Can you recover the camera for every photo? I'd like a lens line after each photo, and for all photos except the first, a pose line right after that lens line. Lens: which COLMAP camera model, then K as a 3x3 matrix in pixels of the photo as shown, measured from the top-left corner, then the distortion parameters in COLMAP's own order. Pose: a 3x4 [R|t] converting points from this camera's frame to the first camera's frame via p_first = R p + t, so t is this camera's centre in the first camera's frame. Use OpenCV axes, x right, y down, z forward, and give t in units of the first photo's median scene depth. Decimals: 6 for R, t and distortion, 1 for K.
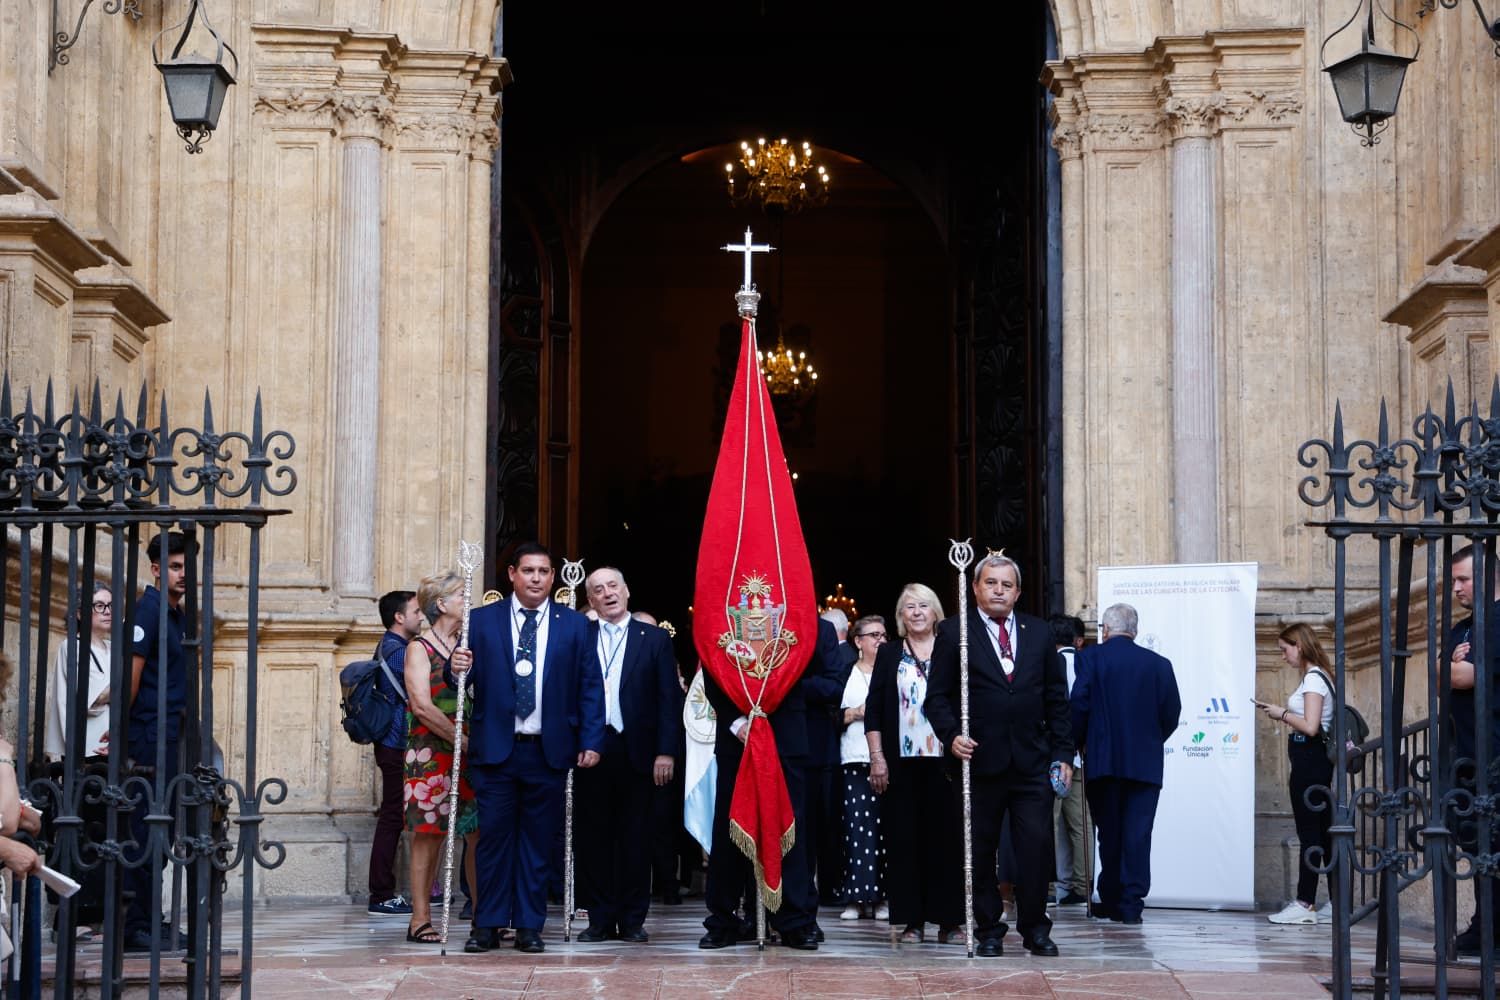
lens RADIAL K [[2489.7, 0, 757.8], [0, 2489.7, 508.8], [0, 0, 1]] dist [0.160877, 0.000000]
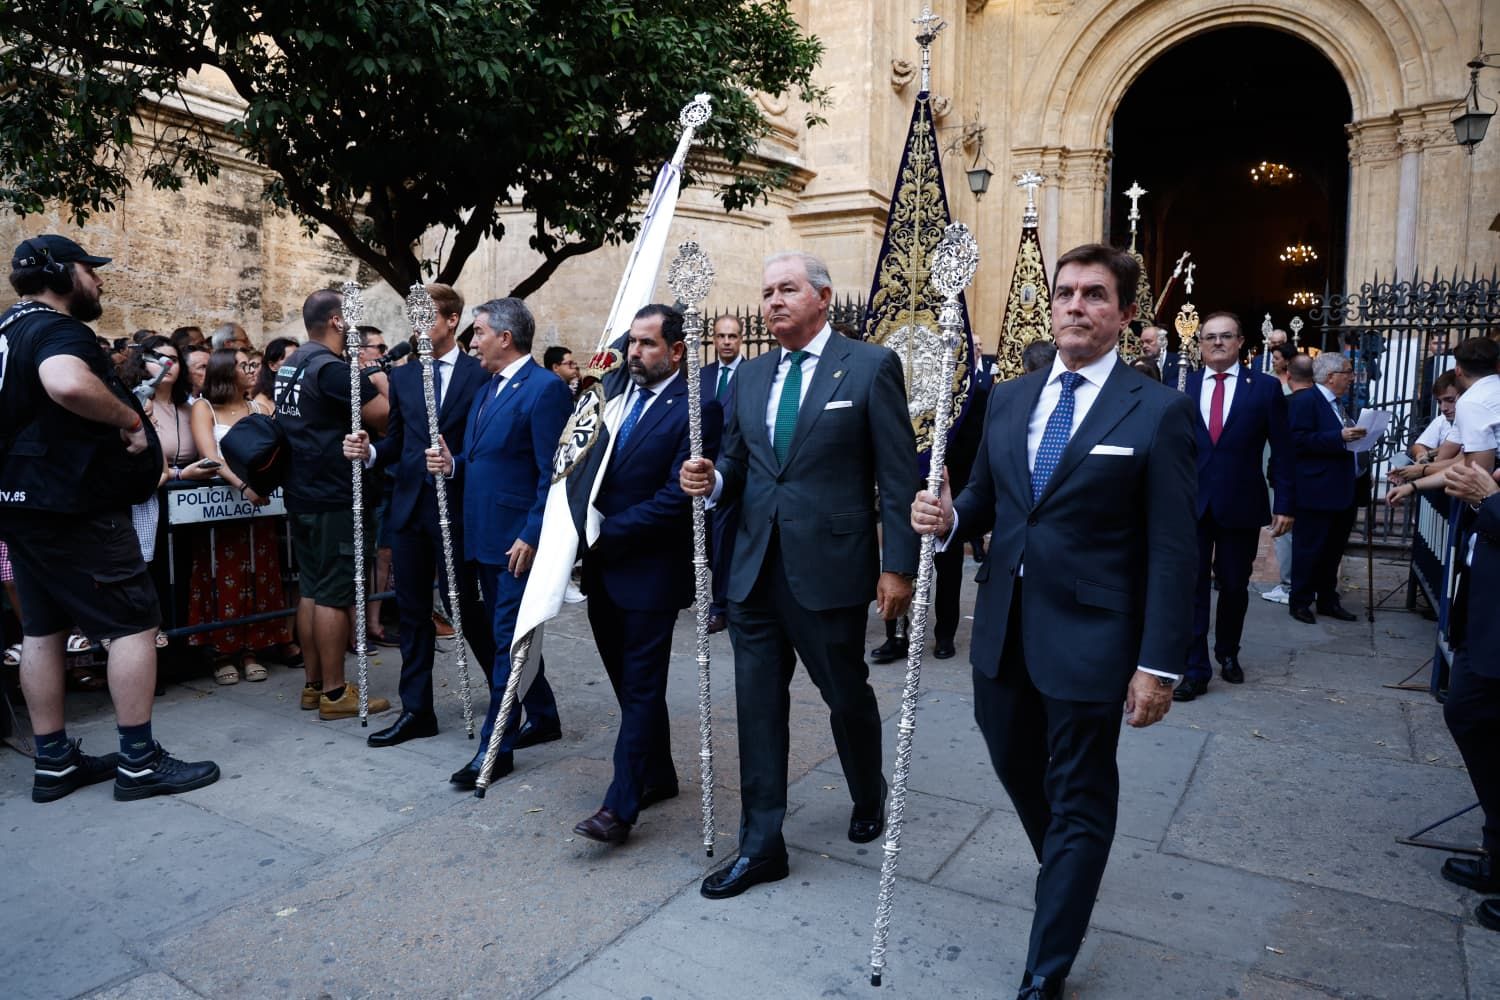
lens RADIAL K [[989.3, 0, 763.8], [0, 989.3, 493.1], [0, 0, 1]] dist [-0.053492, 0.016988]
pose [[0.862104, 0.050466, -0.504211, 0.123404], [0.036050, 0.986399, 0.160367, -0.003061], [0.505447, -0.156430, 0.848560, -0.099022]]
